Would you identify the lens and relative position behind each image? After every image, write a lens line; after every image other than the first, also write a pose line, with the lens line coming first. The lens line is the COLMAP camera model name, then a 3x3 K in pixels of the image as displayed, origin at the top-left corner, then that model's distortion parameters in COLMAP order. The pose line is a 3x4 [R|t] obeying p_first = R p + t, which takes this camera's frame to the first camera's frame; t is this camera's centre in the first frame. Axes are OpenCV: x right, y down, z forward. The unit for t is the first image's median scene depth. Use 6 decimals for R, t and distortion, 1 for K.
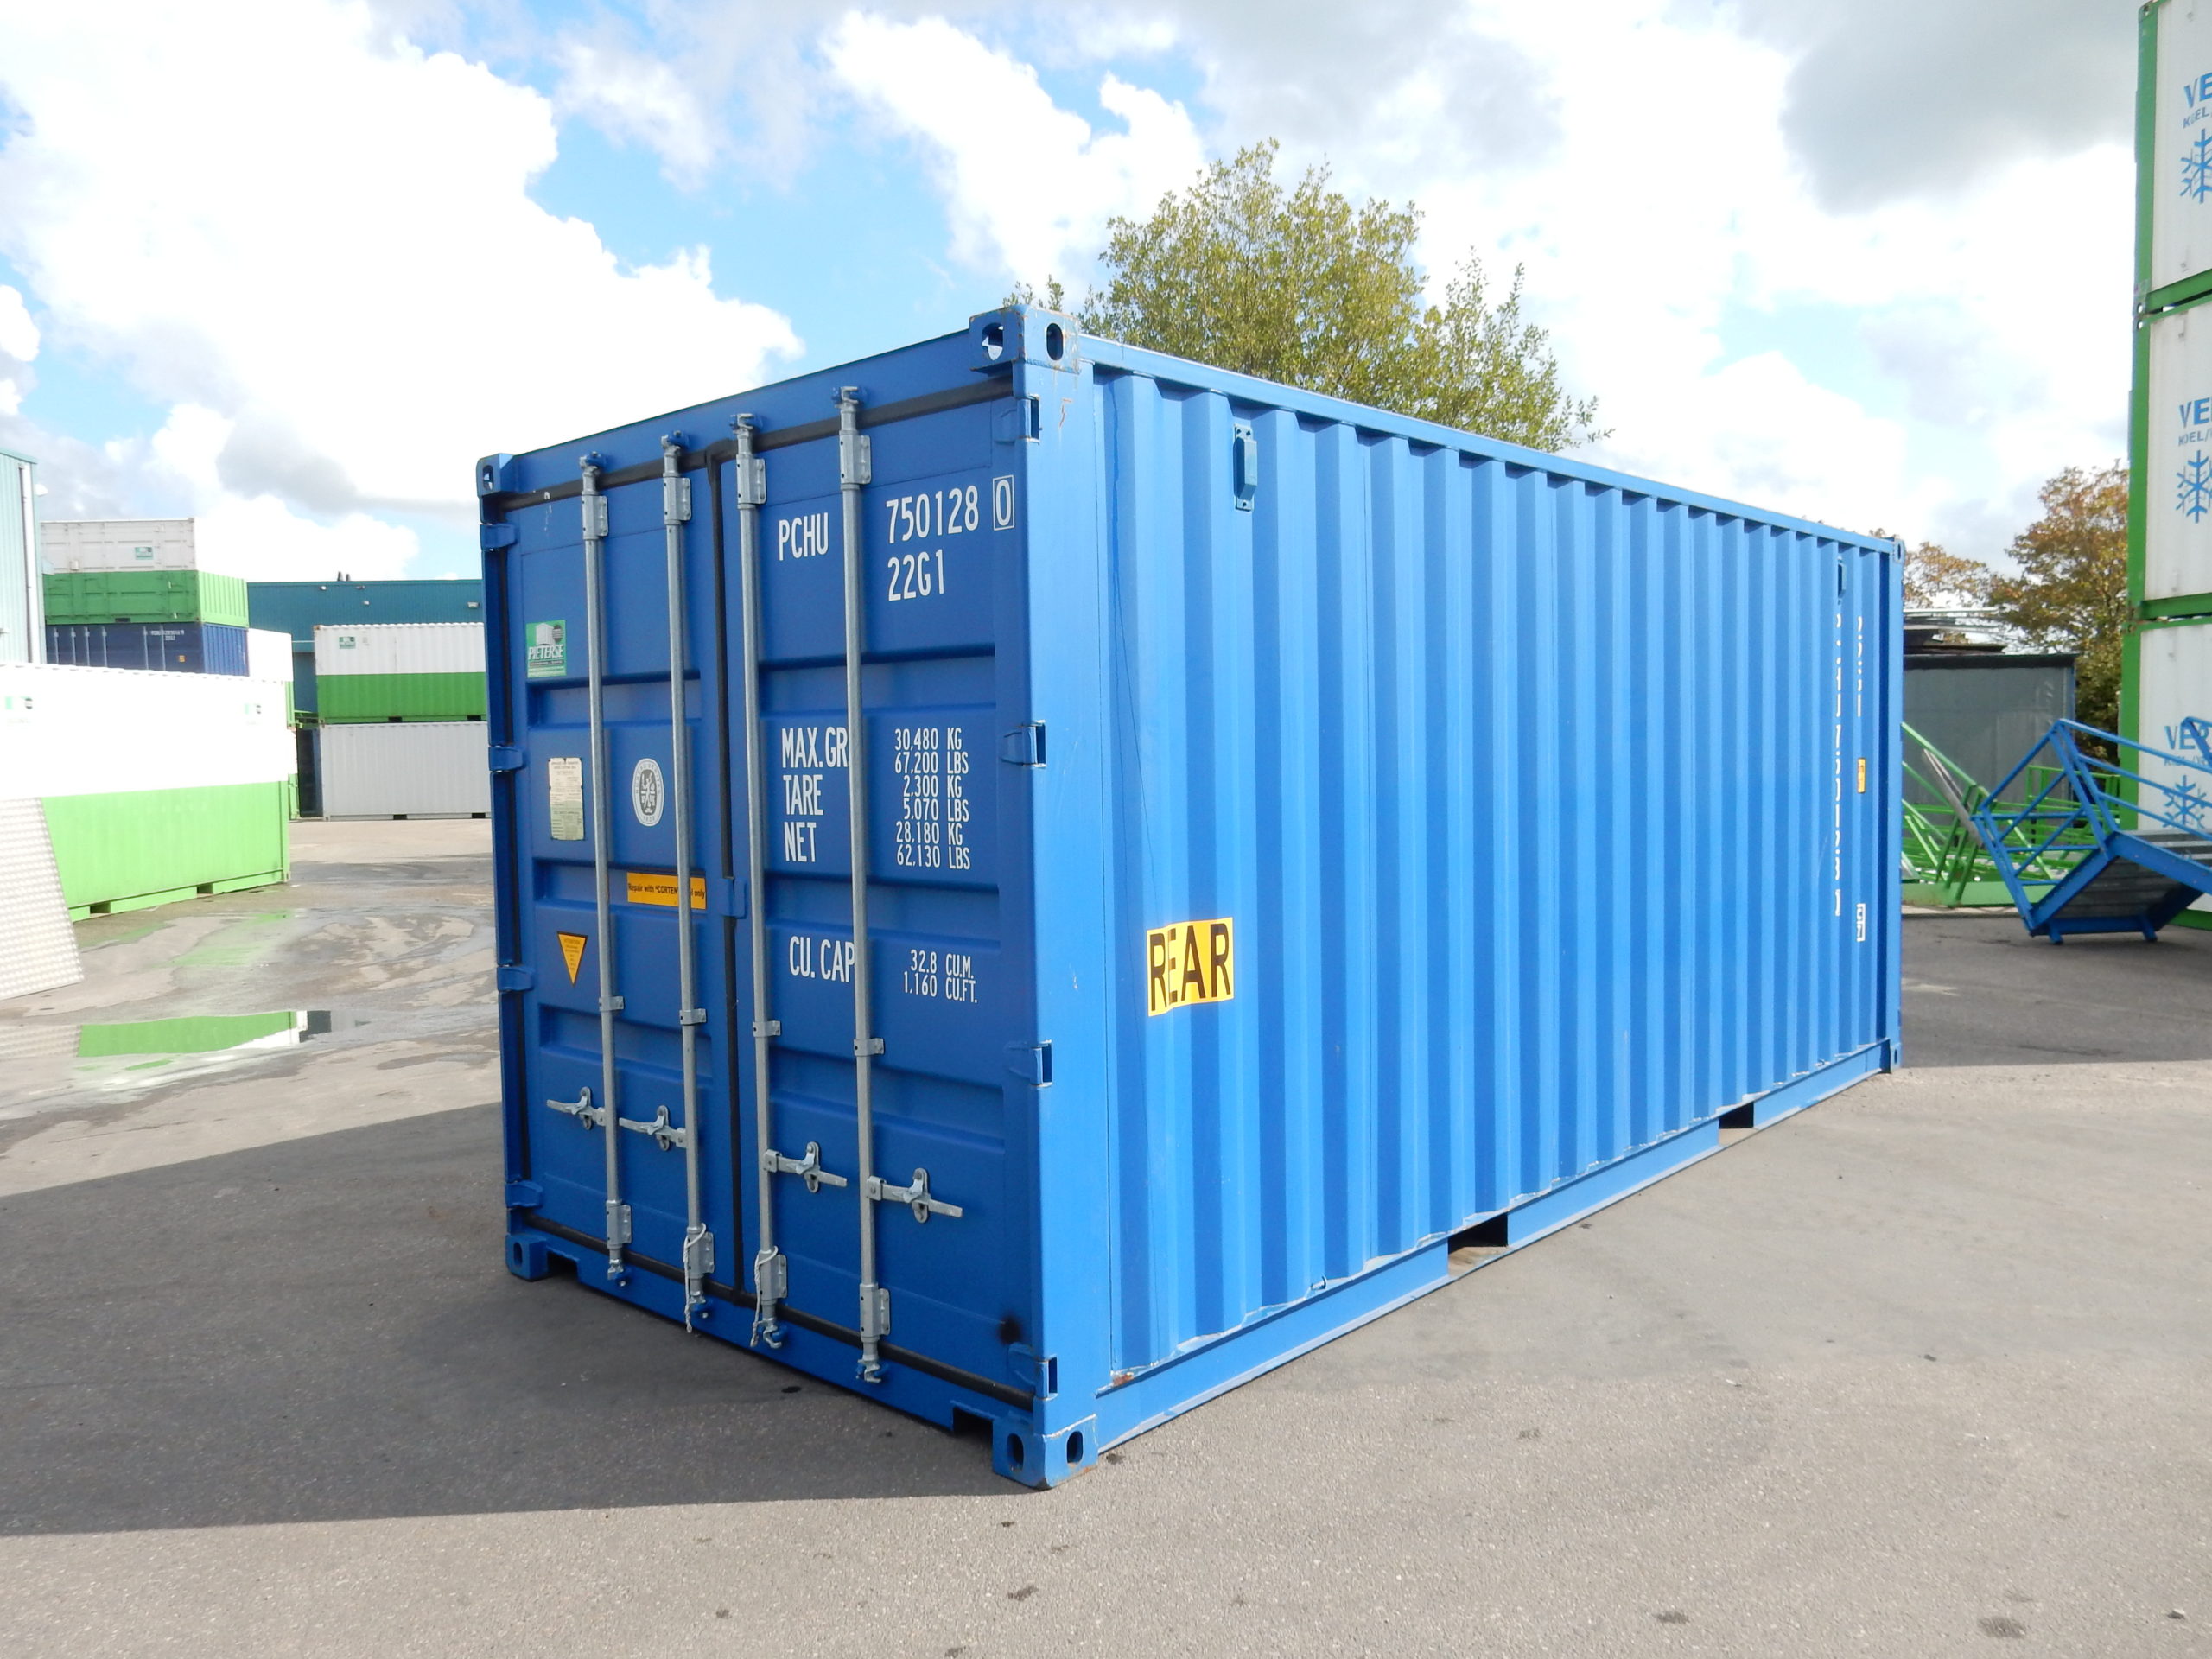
lens RADIAL K [[1606.0, 0, 1106.0], [0, 1606.0, 829.5], [0, 0, 1]] dist [0.006726, 0.009016]
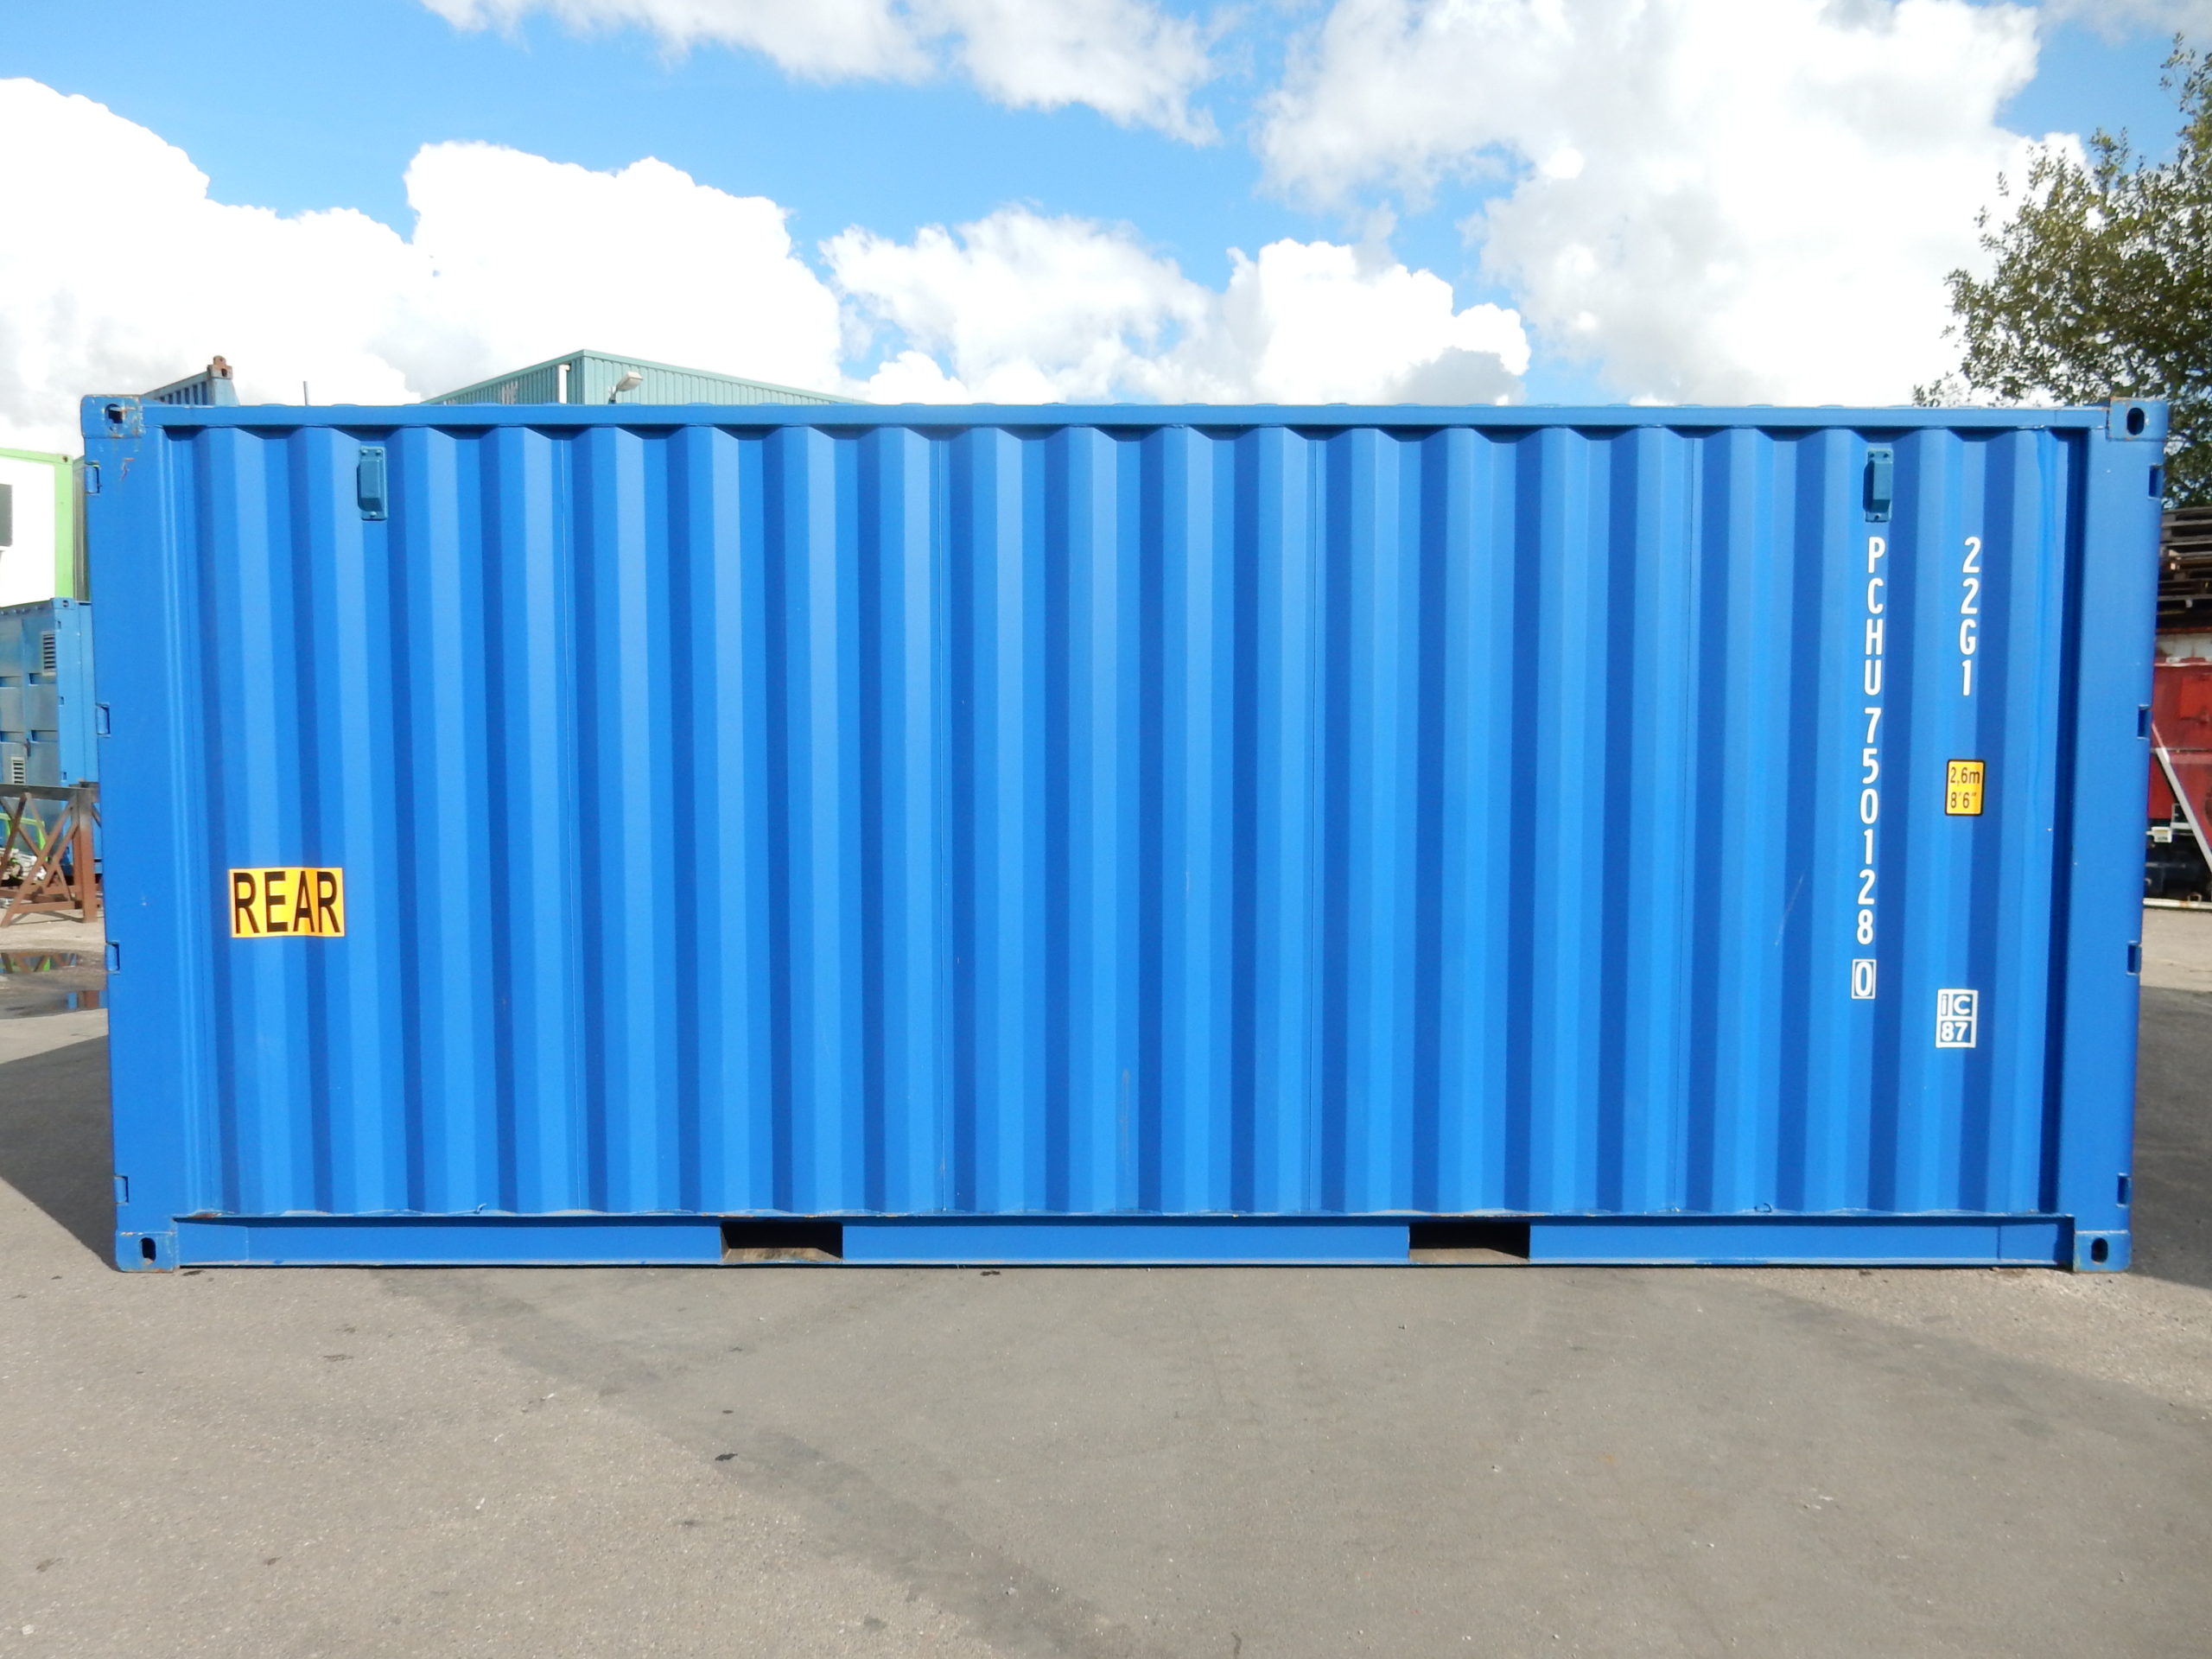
lens RADIAL K [[1606.0, 0, 1106.0], [0, 1606.0, 829.5], [0, 0, 1]] dist [0.006726, 0.009016]
pose [[0.681808, 0.062614, -0.728847, 1.337592], [-0.049021, 0.998001, 0.039879, -0.049175], [0.729887, 0.008539, 0.683514, 0.604703]]
